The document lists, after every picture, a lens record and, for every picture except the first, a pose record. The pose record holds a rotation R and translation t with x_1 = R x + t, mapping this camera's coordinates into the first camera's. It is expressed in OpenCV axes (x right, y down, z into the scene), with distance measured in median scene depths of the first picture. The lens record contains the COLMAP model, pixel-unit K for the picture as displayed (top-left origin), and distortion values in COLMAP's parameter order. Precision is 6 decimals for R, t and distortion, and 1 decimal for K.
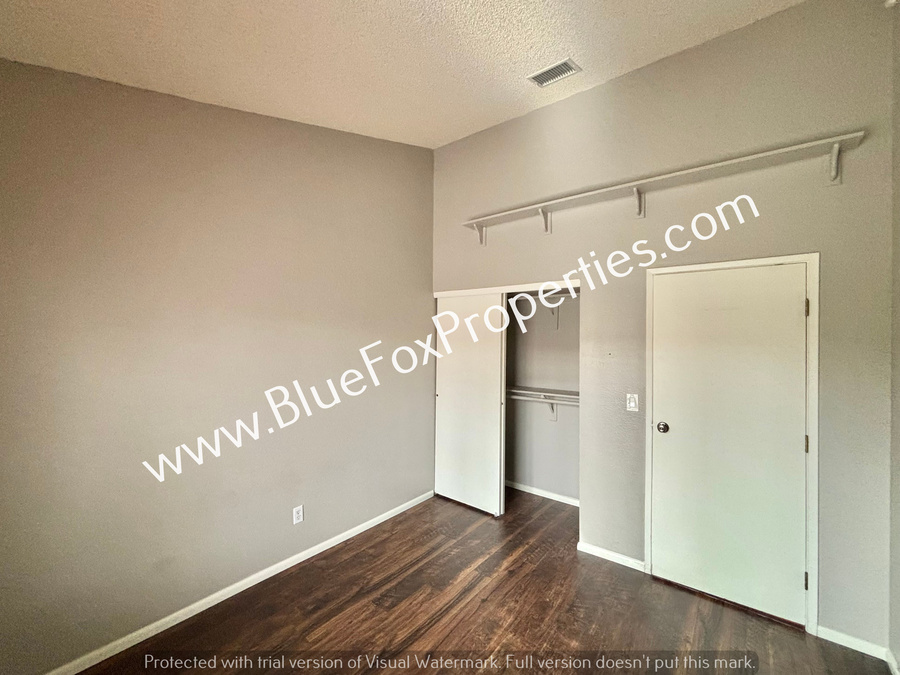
lens RADIAL K [[364.4, 0, 451.1], [0, 364.4, 337.1], [0, 0, 1]] dist [0.001071, -0.001087]
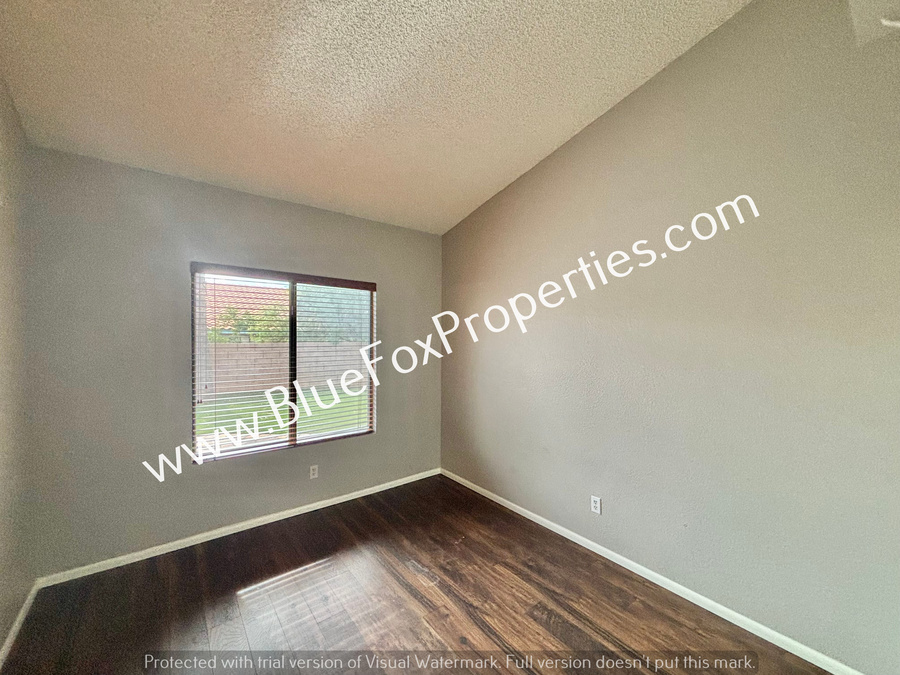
lens RADIAL K [[364.4, 0, 450.6], [0, 364.4, 335.3], [0, 0, 1]] dist [0.001071, -0.001087]
pose [[-0.207459, 0.004080, -0.978235, 0.751858], [-0.003011, 0.999984, 0.004809, 0.015633], [0.978239, 0.003944, -0.207443, 0.938722]]
